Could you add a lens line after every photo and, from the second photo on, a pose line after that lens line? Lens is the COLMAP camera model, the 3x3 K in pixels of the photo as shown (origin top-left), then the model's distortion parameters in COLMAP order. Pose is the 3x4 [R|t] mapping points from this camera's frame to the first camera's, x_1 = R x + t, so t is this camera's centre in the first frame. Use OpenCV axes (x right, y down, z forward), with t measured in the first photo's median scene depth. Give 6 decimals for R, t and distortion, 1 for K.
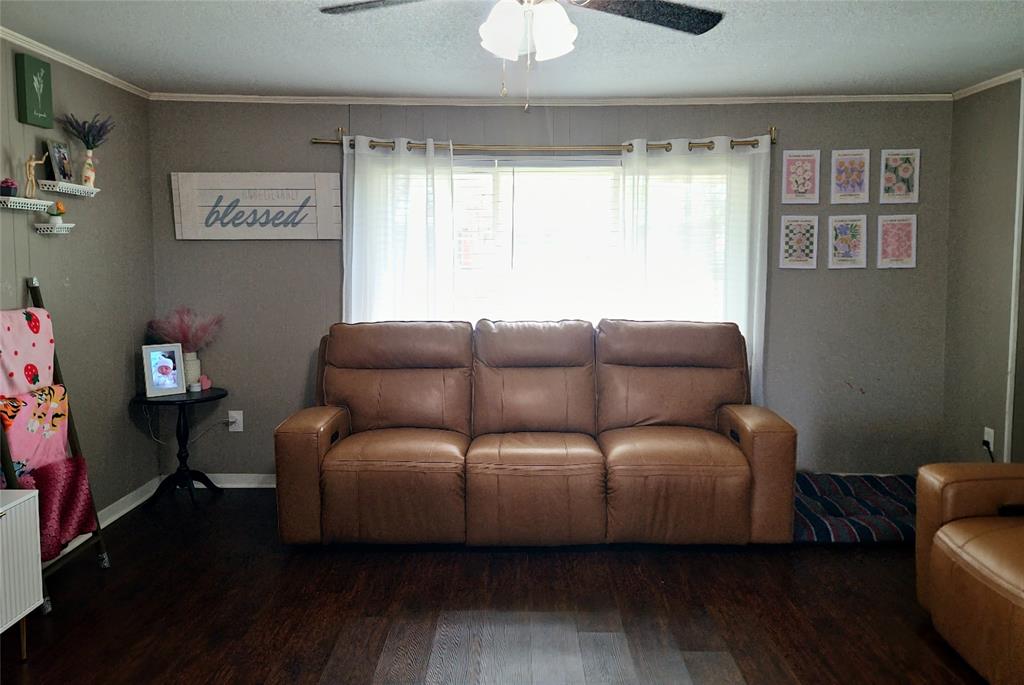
lens RADIAL K [[741.3, 0, 512.9], [0, 741.3, 319.3], [0, 0, 1]] dist [0.077569, -0.096398]
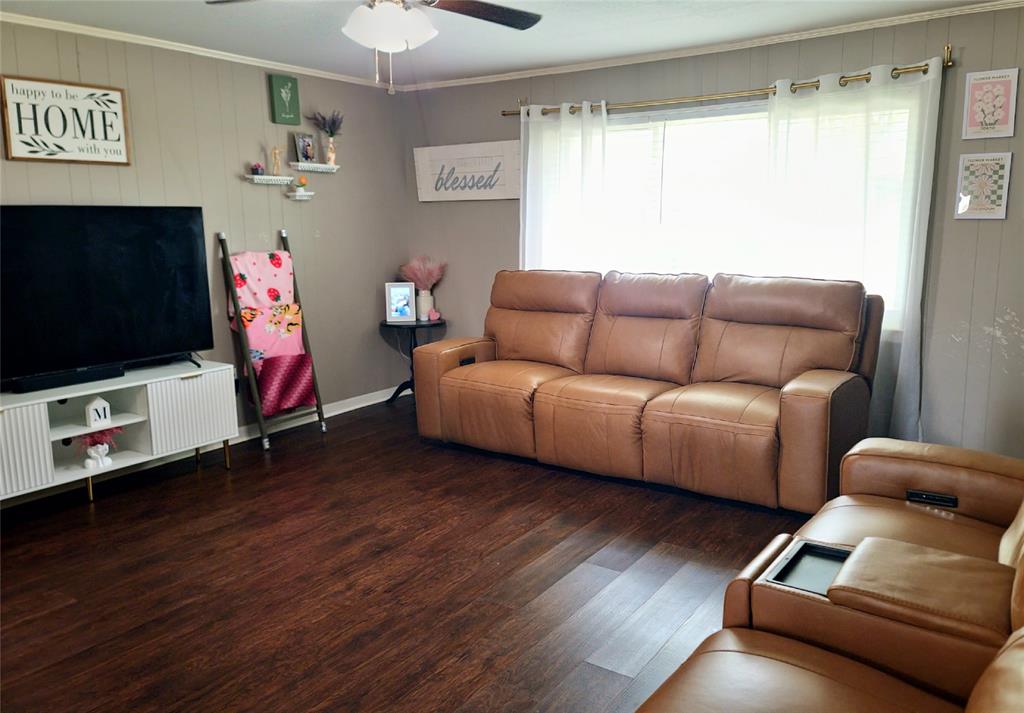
lens RADIAL K [[773.0, 0, 527.2], [0, 773.0, 342.9], [0, 0, 1]] dist [0.098988, -0.093707]
pose [[0.822518, 0.081678, -0.562843, 0.483397], [-0.035058, 0.995033, 0.093165, 0.003733], [0.567657, -0.056898, 0.821296, 0.000335]]
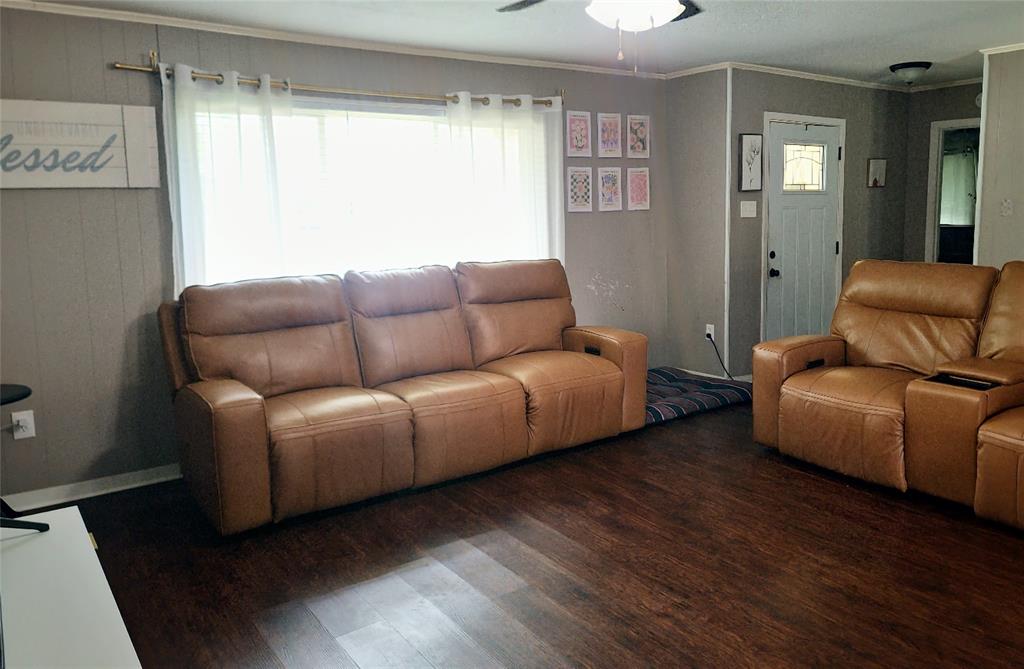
lens RADIAL K [[780.6, 0, 538.4], [0, 780.6, 315.7], [0, 0, 1]] dist [0.009993, 0.000002]
pose [[0.803197, -0.098738, 0.587474, -0.429380], [0.069610, 0.994969, 0.072055, 0.002685], [-0.591632, -0.016981, 0.806029, 0.036097]]
